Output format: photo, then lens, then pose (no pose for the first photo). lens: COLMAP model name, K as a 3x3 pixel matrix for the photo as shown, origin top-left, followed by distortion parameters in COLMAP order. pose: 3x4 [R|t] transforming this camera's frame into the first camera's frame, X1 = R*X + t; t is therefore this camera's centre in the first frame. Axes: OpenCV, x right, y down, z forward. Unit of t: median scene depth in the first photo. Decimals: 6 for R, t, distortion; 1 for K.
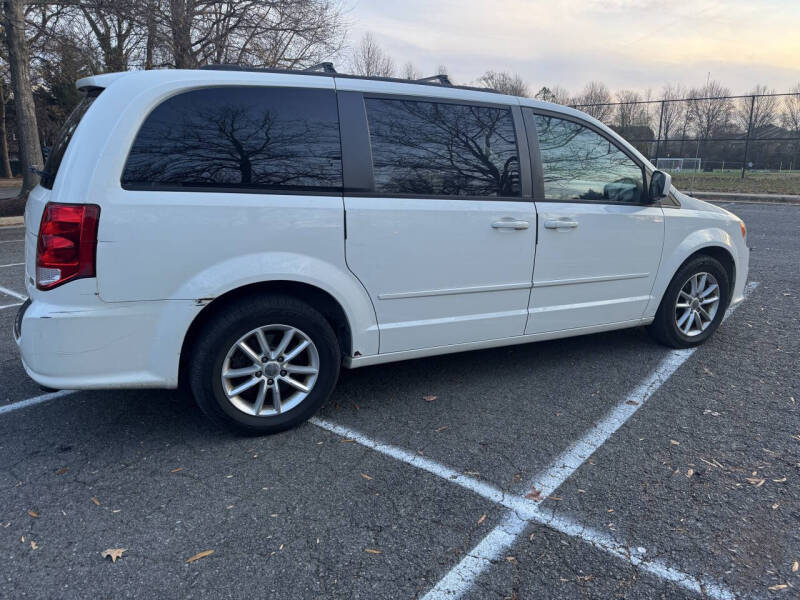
lens RADIAL K [[583.6, 0, 395.5], [0, 583.6, 265.9], [0, 0, 1]] dist [0.045114, -0.060138]
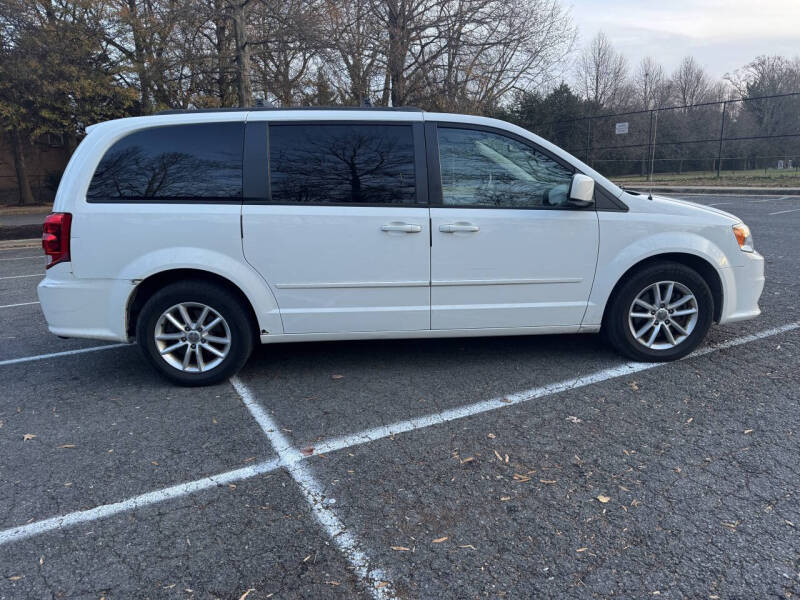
lens RADIAL K [[583.6, 0, 395.5], [0, 583.6, 265.9], [0, 0, 1]] dist [0.045114, -0.060138]
pose [[0.914567, 0.027819, -0.403476, 0.730409], [-0.033292, 0.999424, -0.006554, 0.010602], [0.403062, 0.019426, 0.914967, -0.027366]]
